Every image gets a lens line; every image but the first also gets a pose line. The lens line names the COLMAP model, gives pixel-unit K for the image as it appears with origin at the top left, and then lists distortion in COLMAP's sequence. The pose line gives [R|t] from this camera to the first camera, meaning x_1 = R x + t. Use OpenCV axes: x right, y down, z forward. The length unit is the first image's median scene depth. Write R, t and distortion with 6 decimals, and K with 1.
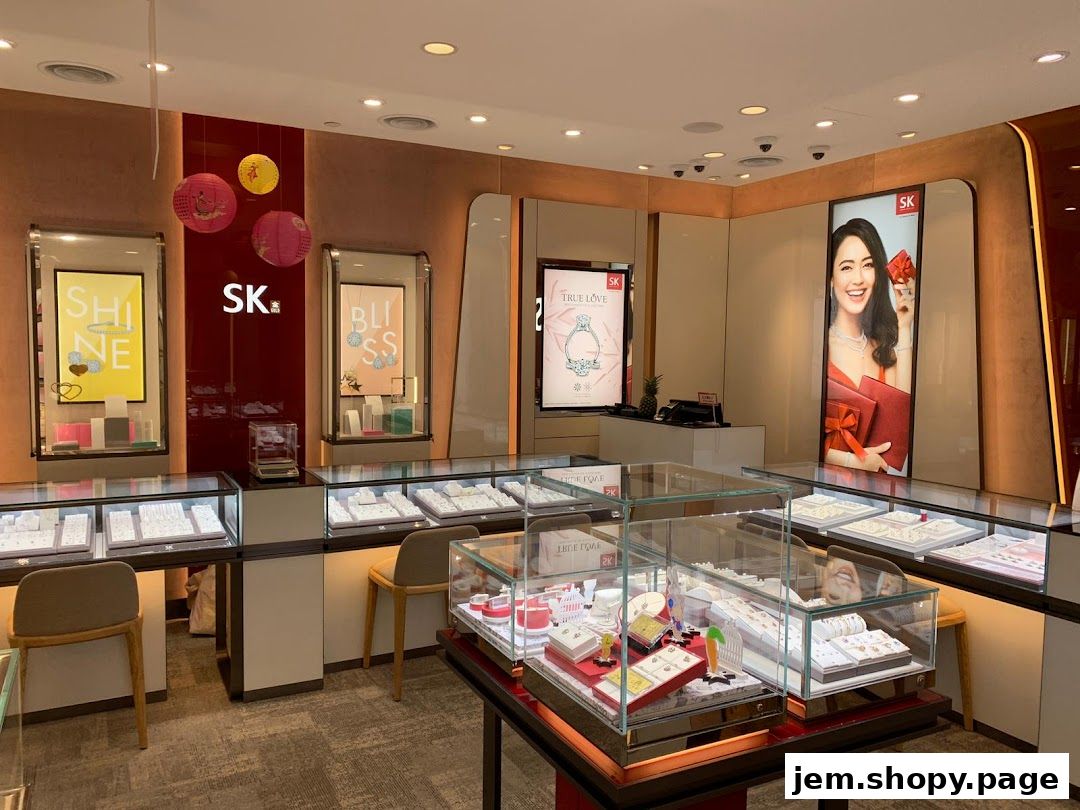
lens RADIAL K [[835.8, 0, 540.0], [0, 835.8, 405.0], [0, 0, 1]] dist [0.001878, -0.000660]
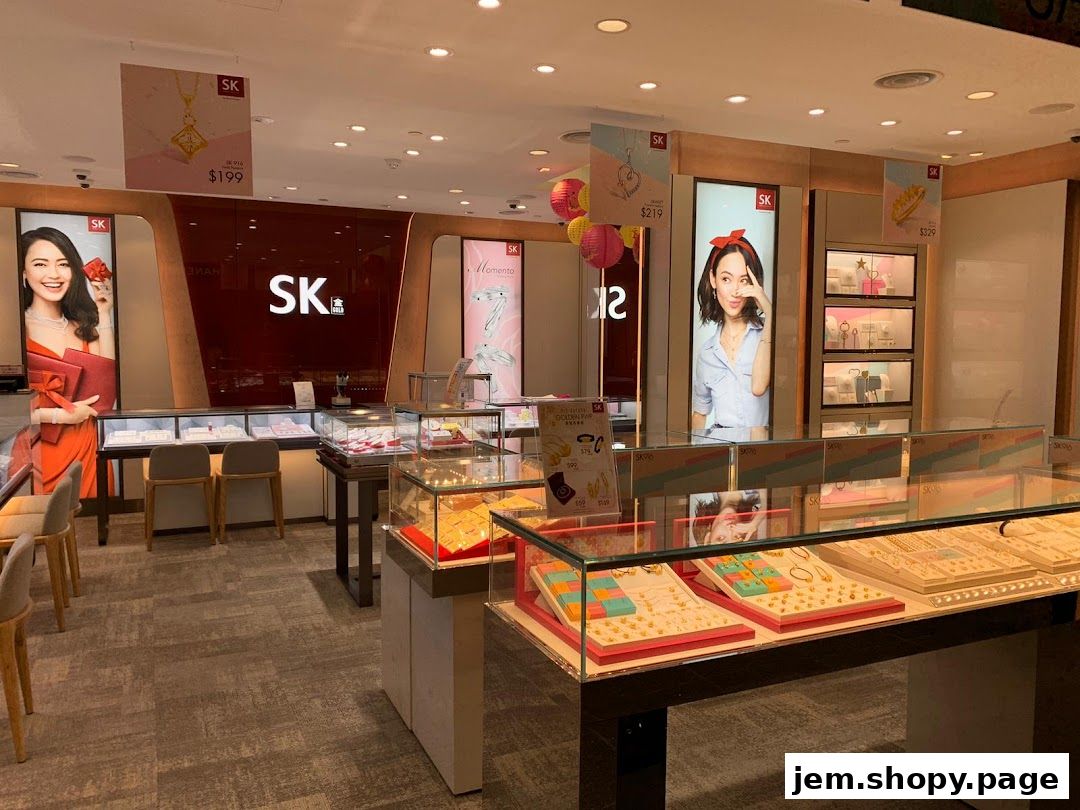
lens RADIAL K [[835.8, 0, 540.0], [0, 835.8, 405.0], [0, 0, 1]] dist [0.001878, -0.000660]
pose [[0.058164, -0.090258, 0.994218, -0.918918], [0.066011, 0.994073, 0.086383, -0.011176], [-0.996122, 0.060605, 0.063777, 0.179686]]
